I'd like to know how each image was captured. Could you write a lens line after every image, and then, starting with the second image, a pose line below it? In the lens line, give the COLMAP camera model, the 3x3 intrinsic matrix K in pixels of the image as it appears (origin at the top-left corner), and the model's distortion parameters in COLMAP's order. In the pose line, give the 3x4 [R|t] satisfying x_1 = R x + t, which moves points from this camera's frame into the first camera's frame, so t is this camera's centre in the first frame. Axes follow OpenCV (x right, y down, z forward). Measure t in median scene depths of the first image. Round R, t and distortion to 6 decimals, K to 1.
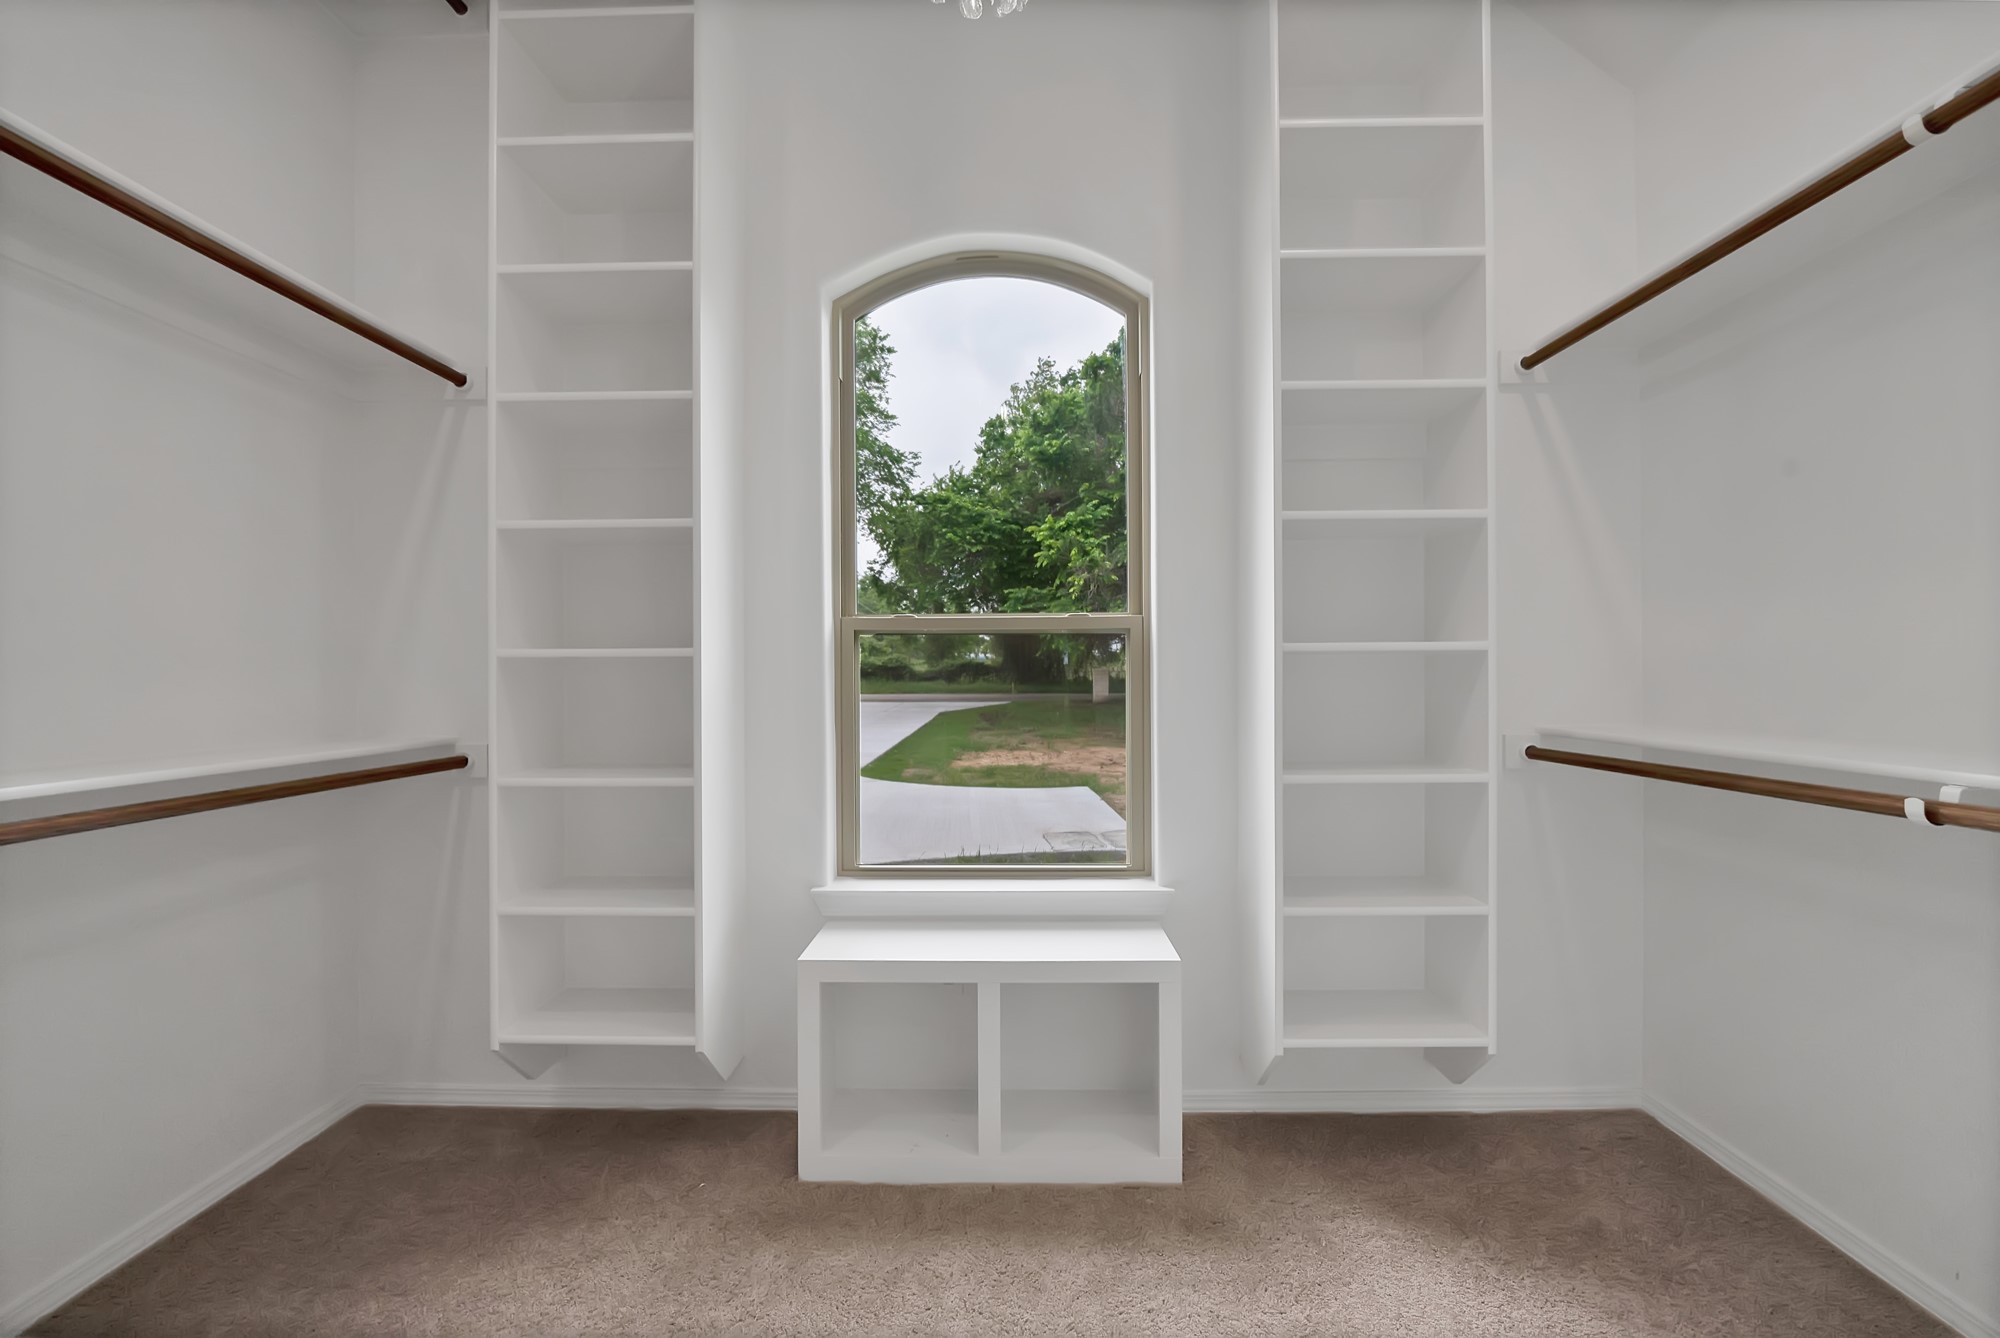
lens RADIAL K [[791.5, 0, 989.5], [0, 791.5, 688.6], [0, 0, 1]] dist [-0.004179, -0.000539]
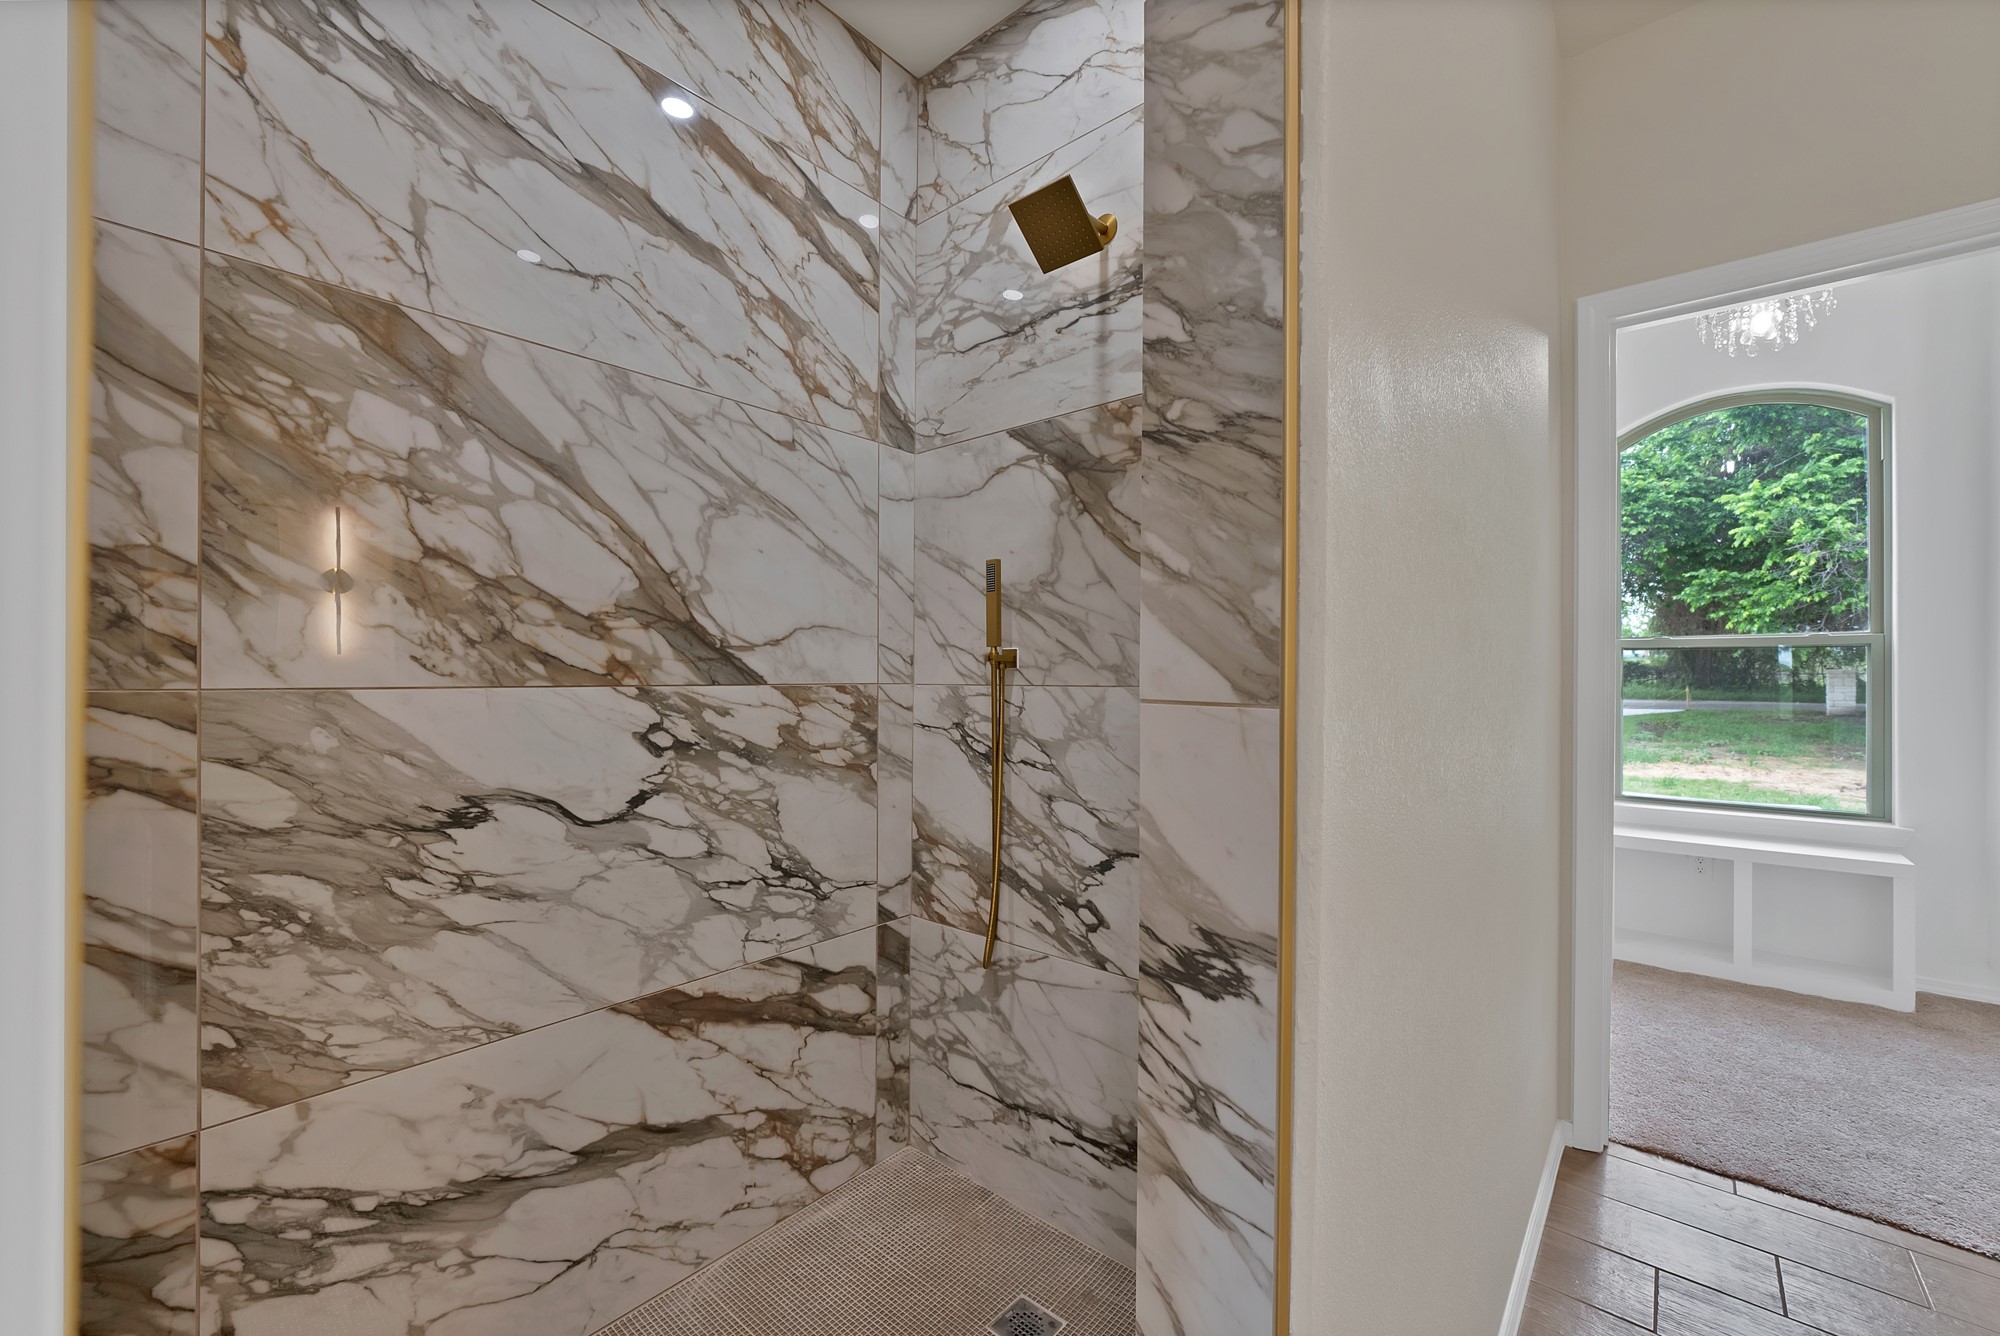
lens RADIAL K [[791.5, 0, 997.0], [0, 791.5, 687.8], [0, 0, 1]] dist [-0.004179, -0.000539]
pose [[0.776949, 0.011609, -0.629457, -0.181416], [-0.013402, 0.999908, 0.001899, 0.022630], [0.629421, 0.006960, 0.777033, -1.265908]]
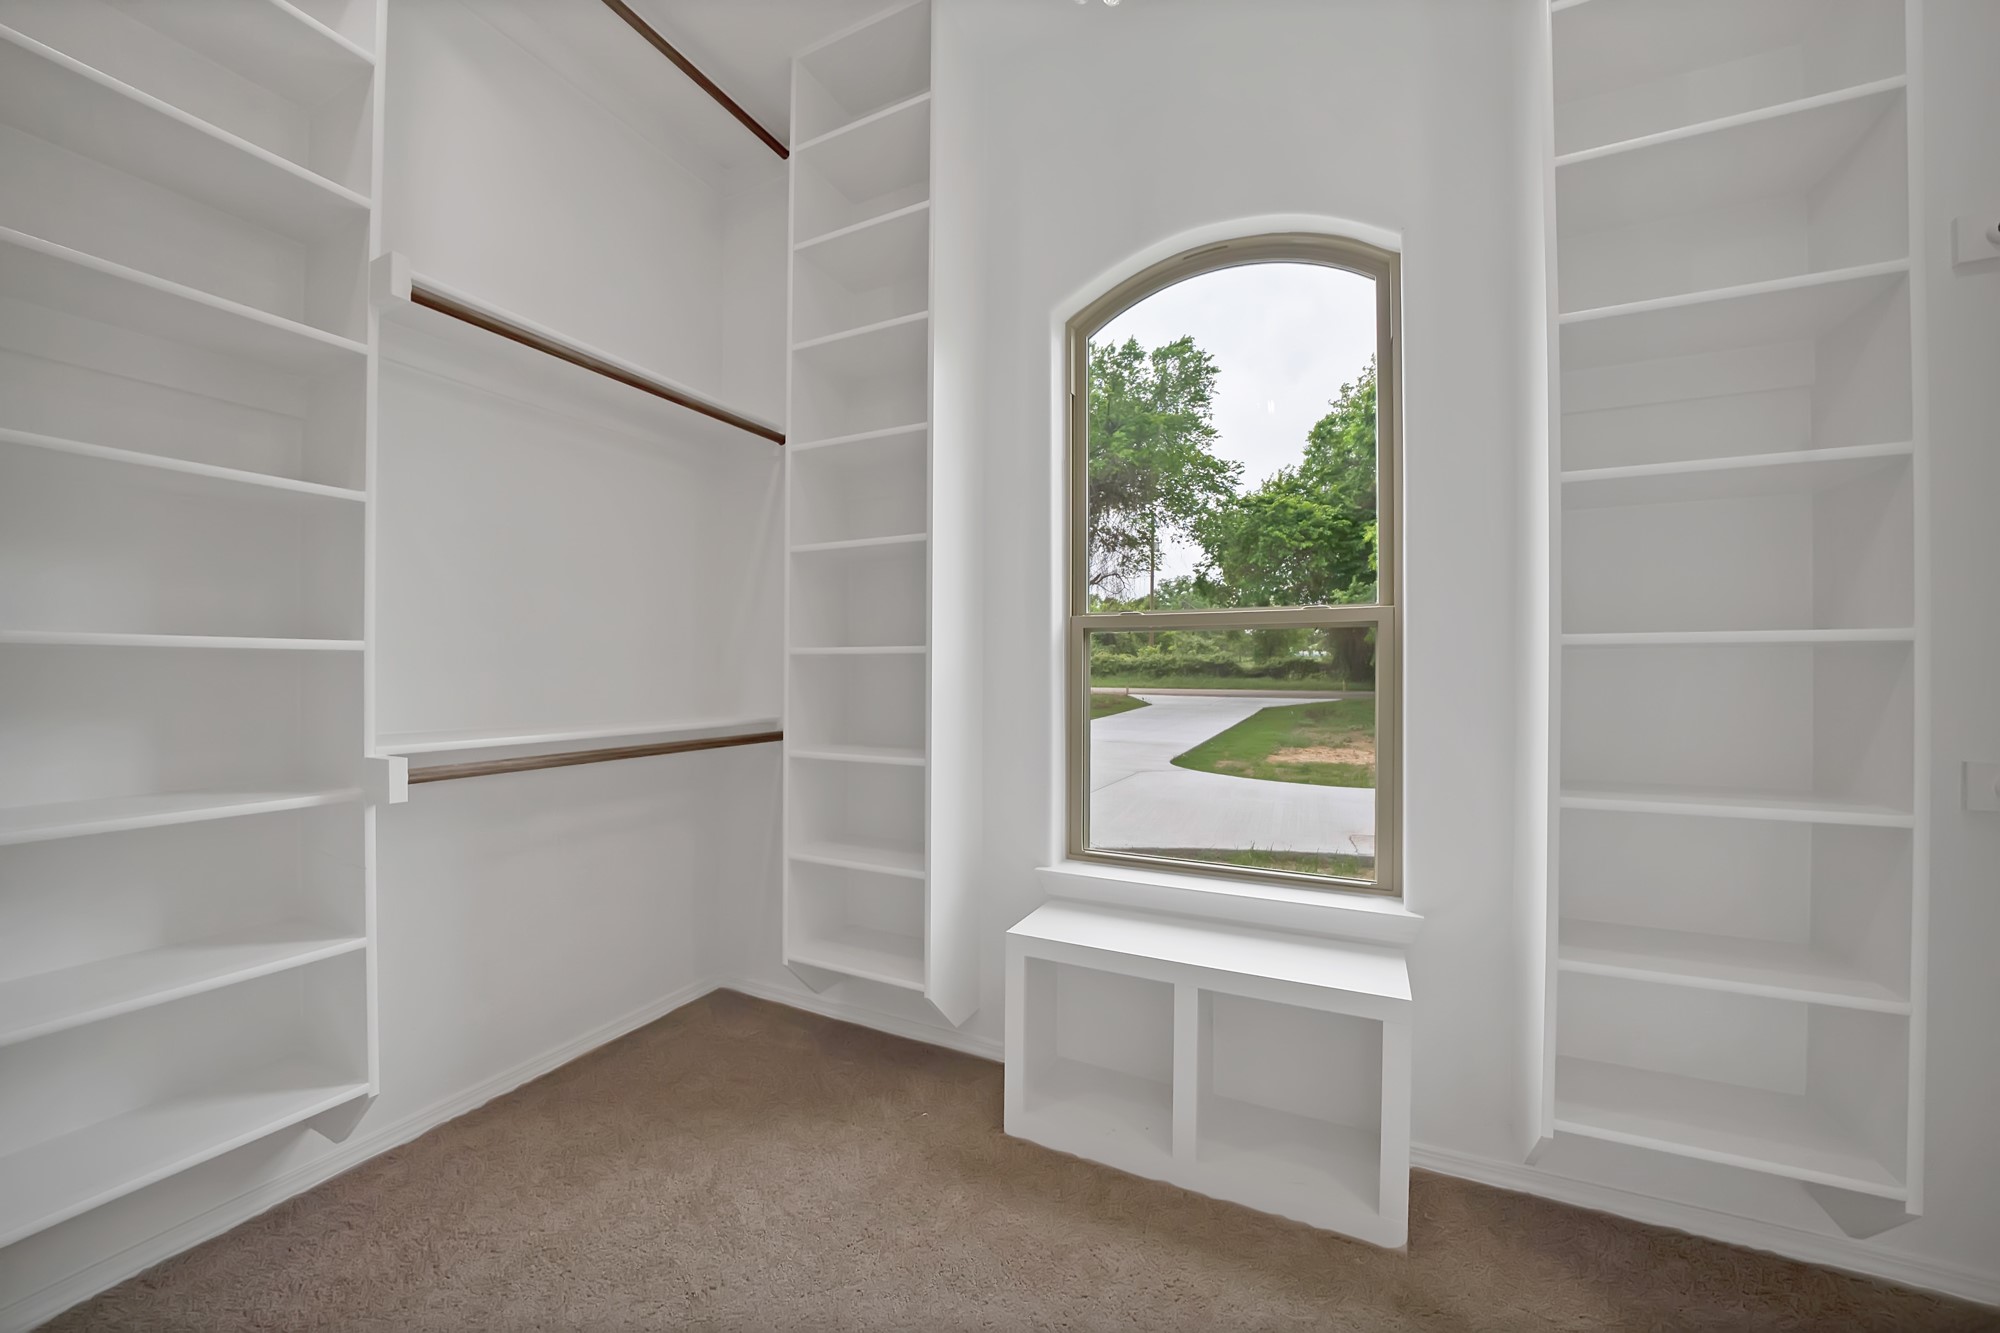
lens RADIAL K [[713.5, 0, 1001.7], [0, 713.5, 679.7], [0, 0, 1]] dist [-0.019884, 0.001542]
pose [[0.909116, 0.011602, -0.416381, 0.144927], [-0.013740, 0.999903, -0.002139, -0.001446], [0.416316, 0.007666, 0.909188, 0.097794]]
